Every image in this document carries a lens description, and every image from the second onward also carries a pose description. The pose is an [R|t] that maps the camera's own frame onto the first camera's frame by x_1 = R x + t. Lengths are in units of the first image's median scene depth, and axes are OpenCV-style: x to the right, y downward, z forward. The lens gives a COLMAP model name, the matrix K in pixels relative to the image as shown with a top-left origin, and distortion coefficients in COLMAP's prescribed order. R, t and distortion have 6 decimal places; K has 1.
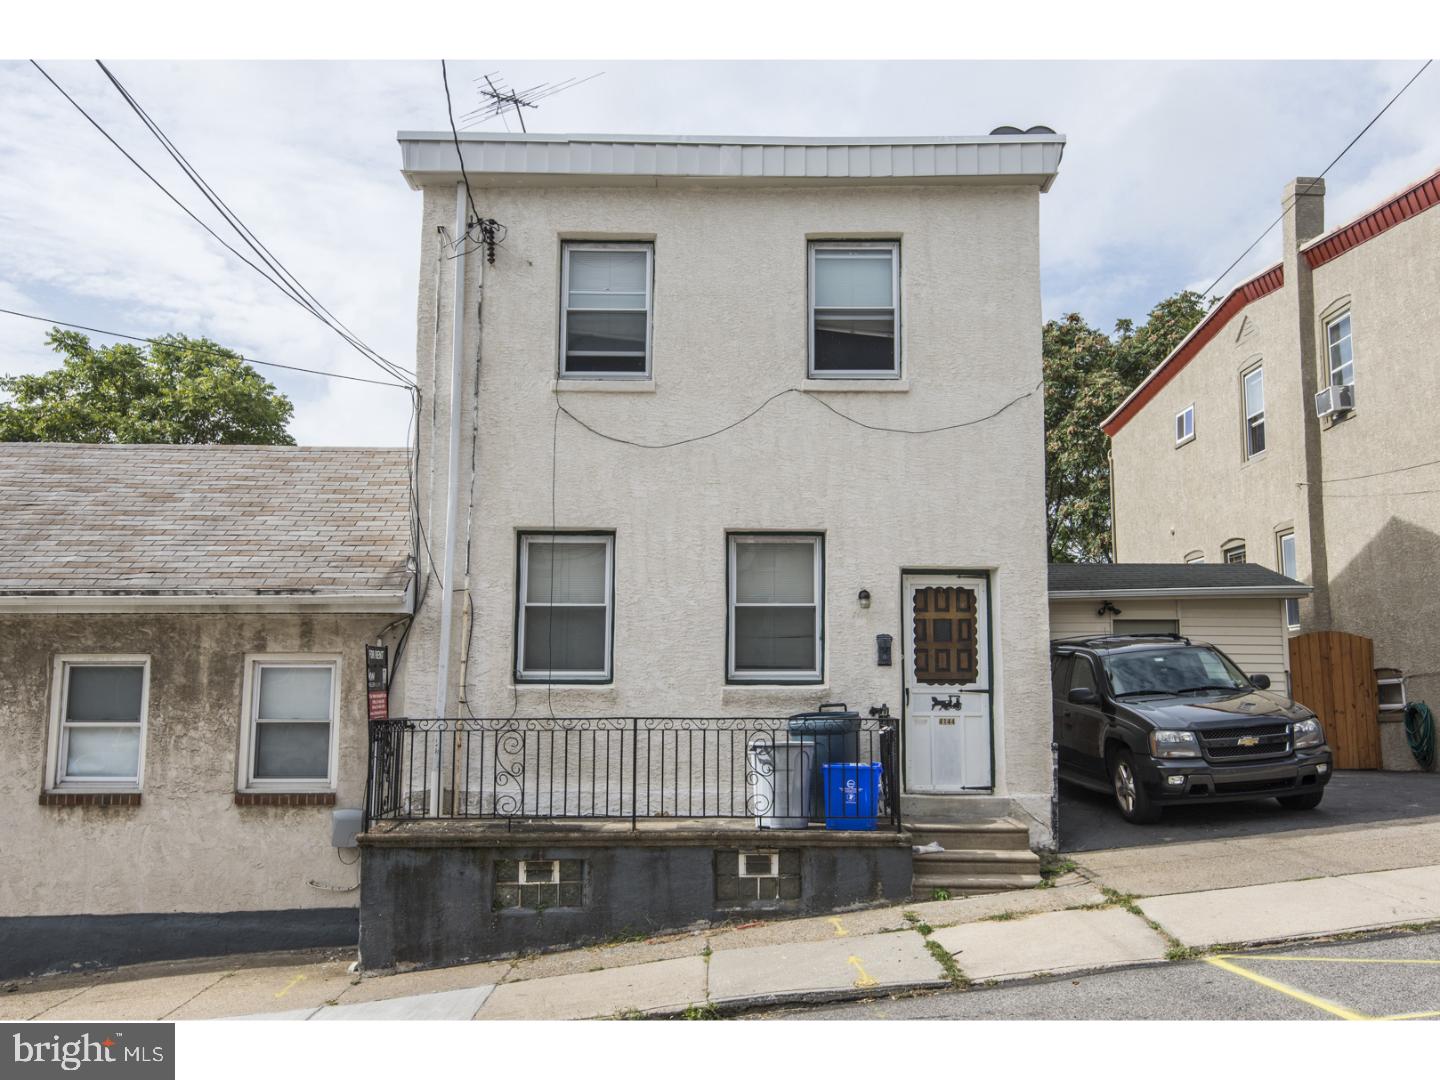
lens RADIAL K [[1263.1, 0, 722.0], [0, 1263.1, 540.5], [0, 0, 1]] dist [0.028928, -0.015375]
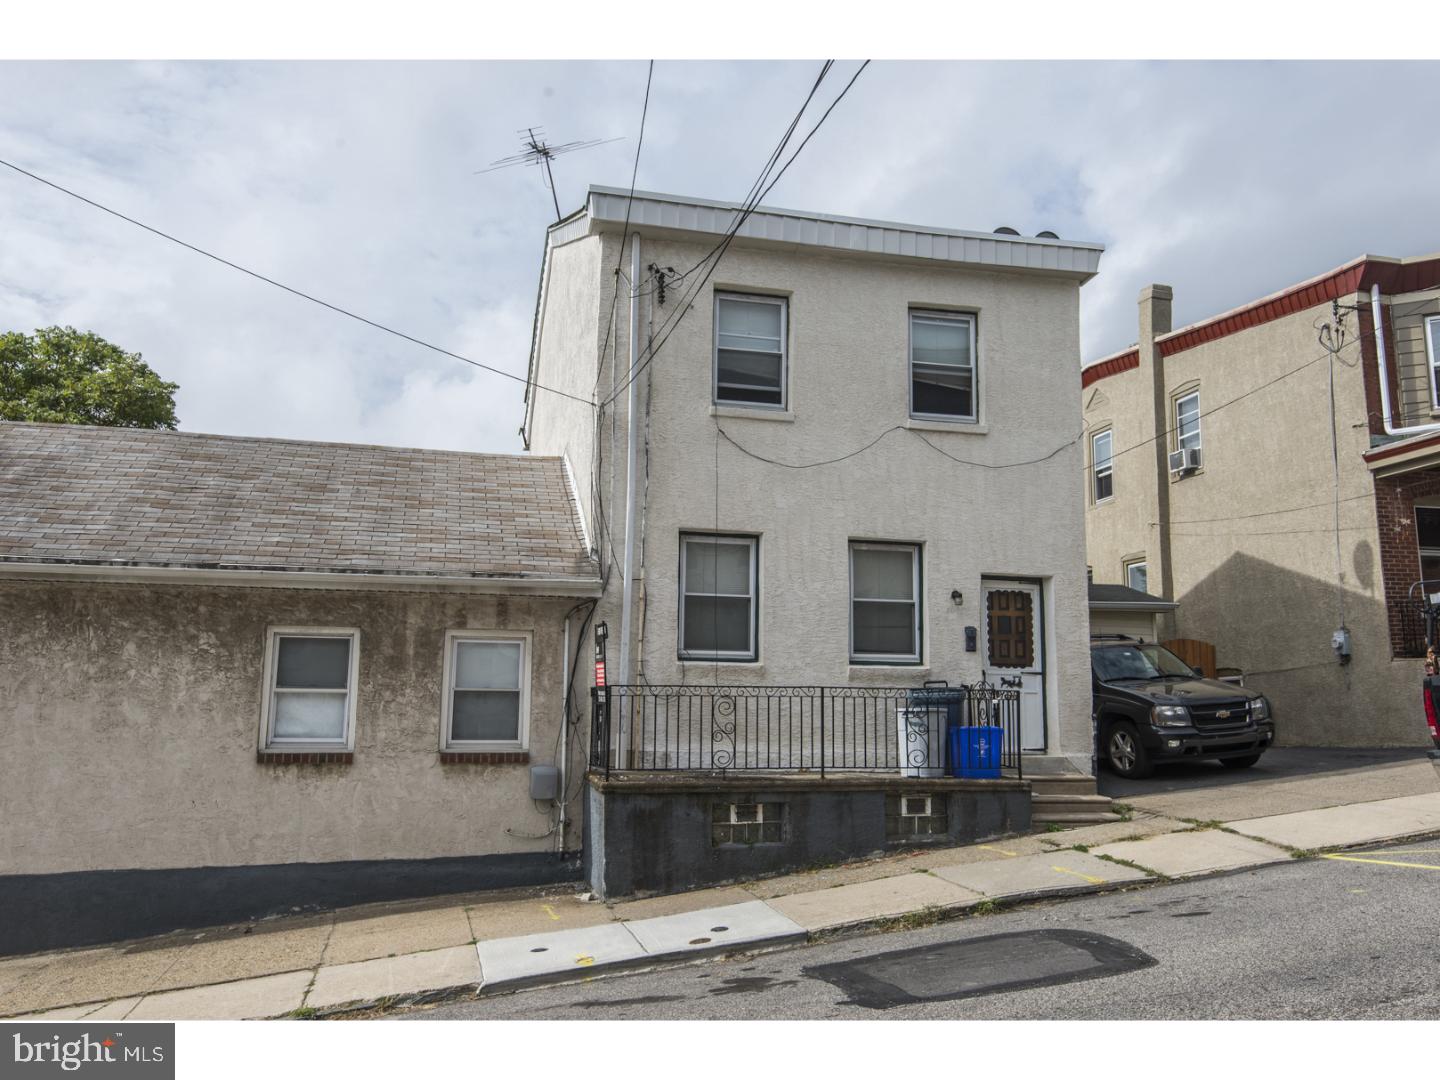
lens RADIAL K [[1170.0, 0, 718.5], [0, 1170.0, 537.9], [0, 0, 1]] dist [0.032998, -0.020909]
pose [[0.972269, 0.042206, 0.230025, -0.383864], [-0.037317, 0.998976, -0.025565, 0.025559], [-0.230869, 0.016272, 0.972849, -0.073237]]
